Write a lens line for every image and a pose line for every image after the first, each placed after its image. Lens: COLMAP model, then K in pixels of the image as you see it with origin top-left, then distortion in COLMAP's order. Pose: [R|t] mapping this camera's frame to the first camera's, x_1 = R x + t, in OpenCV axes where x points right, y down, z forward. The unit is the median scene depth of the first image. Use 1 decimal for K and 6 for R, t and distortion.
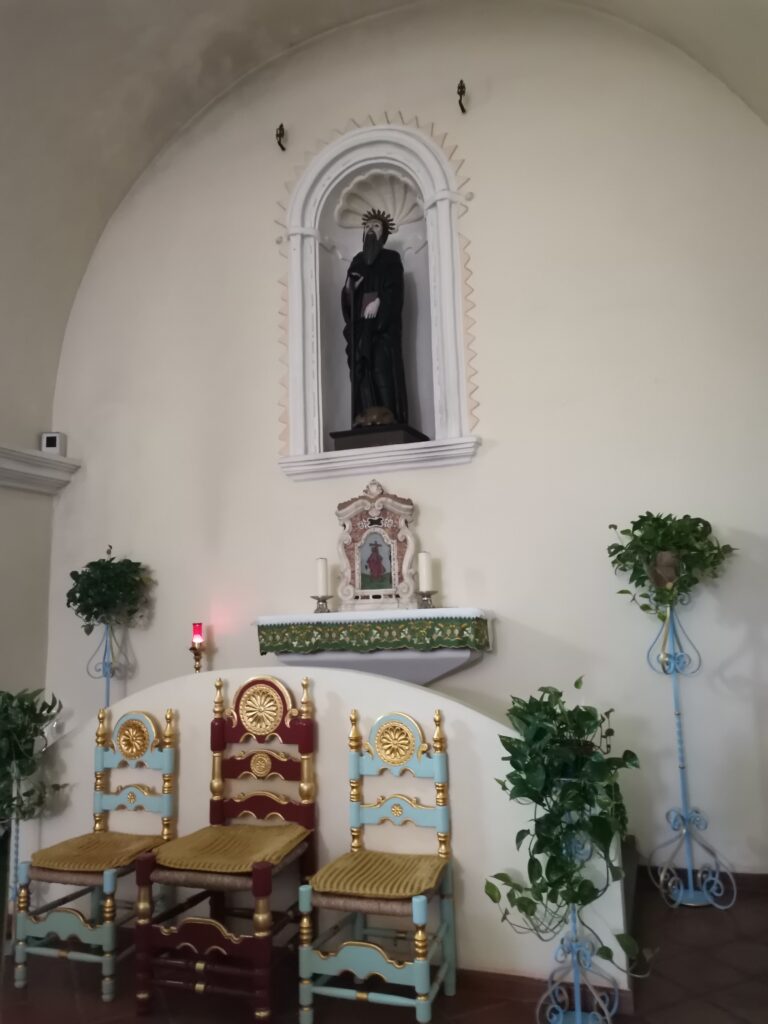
lens RADIAL K [[774.4, 0, 384.5], [0, 774.4, 510.2], [0, 0, 1]] dist [0.005884, 0.000936]
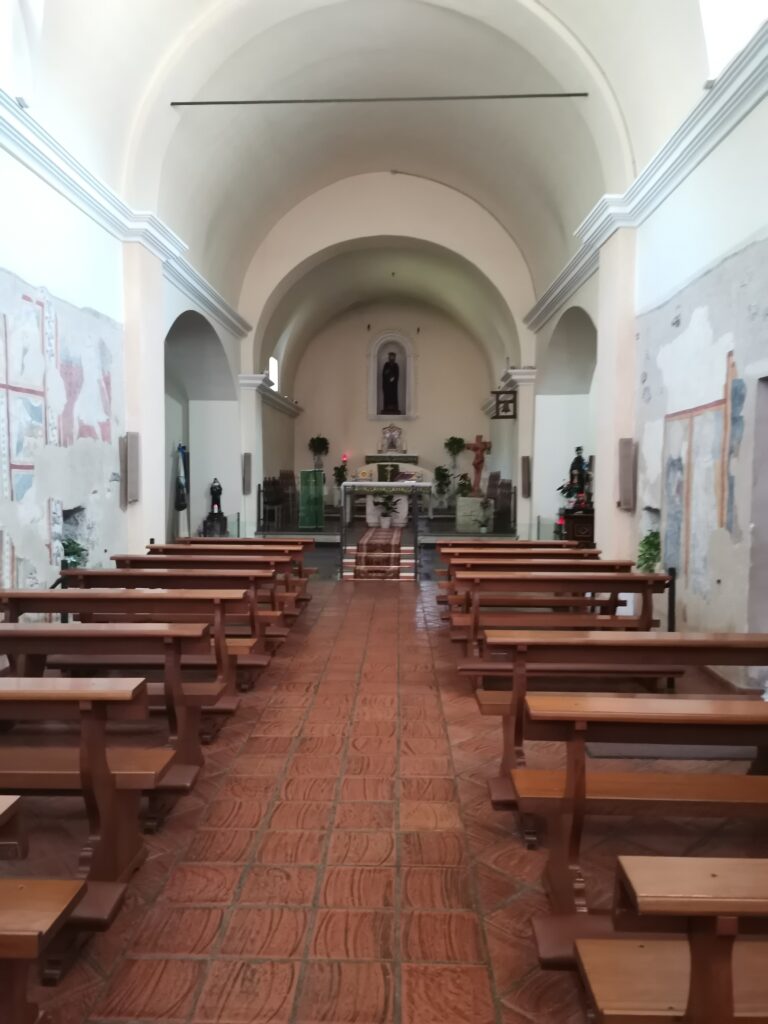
lens RADIAL K [[774.4, 0, 384.1], [0, 774.4, 512.8], [0, 0, 1]] dist [0.005884, 0.000936]
pose [[0.948402, 0.026491, 0.315961, -1.366773], [-0.085039, 0.981246, 0.172988, -0.284820], [-0.305453, -0.190932, 0.932868, -3.006986]]
